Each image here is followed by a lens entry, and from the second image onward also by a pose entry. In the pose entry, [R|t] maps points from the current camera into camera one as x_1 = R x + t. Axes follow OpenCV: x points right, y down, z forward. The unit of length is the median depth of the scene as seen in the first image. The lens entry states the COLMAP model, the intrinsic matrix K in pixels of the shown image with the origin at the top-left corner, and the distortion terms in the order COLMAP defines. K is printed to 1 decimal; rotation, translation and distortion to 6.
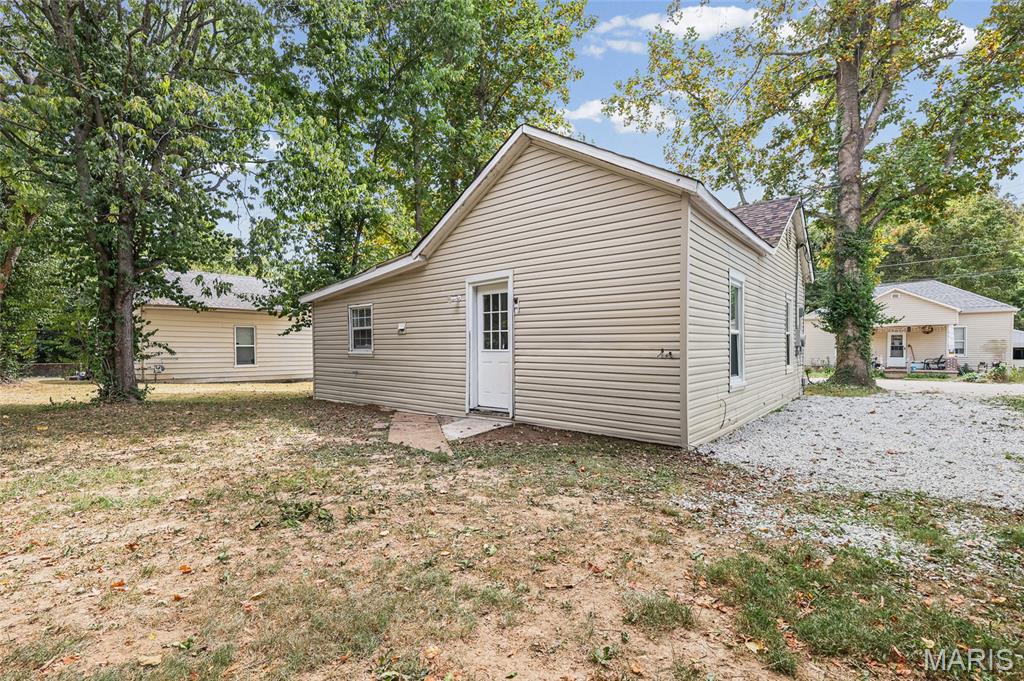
lens RADIAL K [[451.1, 0, 509.8], [0, 451.1, 355.8], [0, 0, 1]] dist [-0.000492, 0.001013]
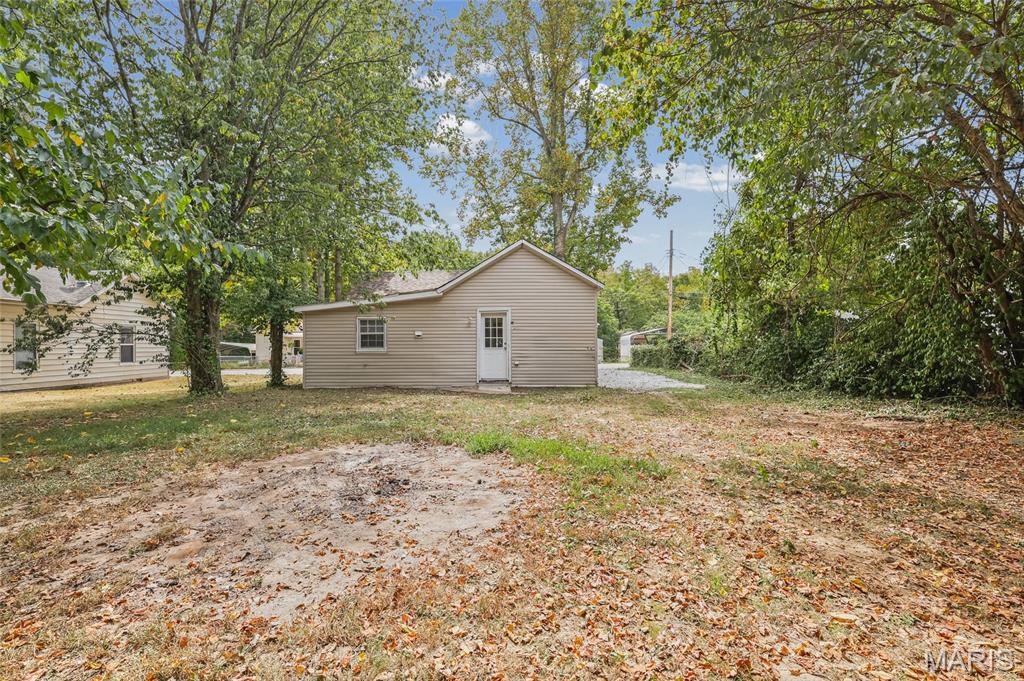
lens RADIAL K [[451.1, 0, 506.4], [0, 451.1, 343.3], [0, 0, 1]] dist [-0.000492, 0.001013]
pose [[0.761809, 0.002183, 0.647798, -1.155723], [0.014519, 0.999686, -0.020443, 0.006296], [-0.647639, 0.024979, 0.761538, -0.439165]]
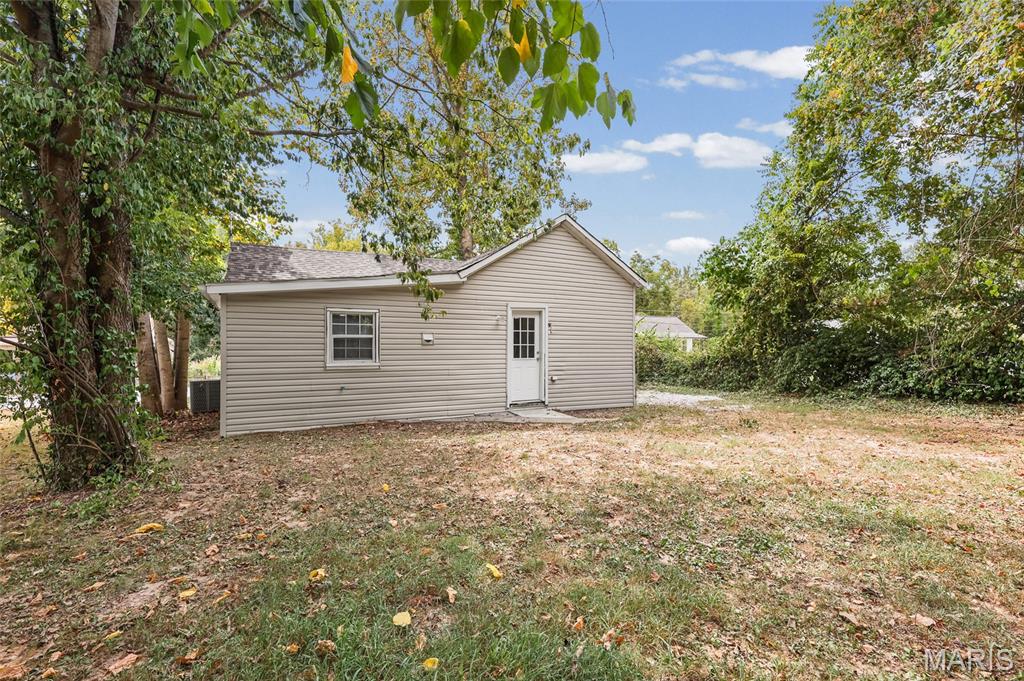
lens RADIAL K [[451.1, 0, 520.0], [0, 451.1, 363.4], [0, 0, 1]] dist [-0.000492, 0.001013]
pose [[0.400726, -0.022501, 0.915921, -1.248281], [0.022511, 0.999638, 0.014709, -0.018165], [-0.915921, 0.014724, 0.401088, 0.442674]]
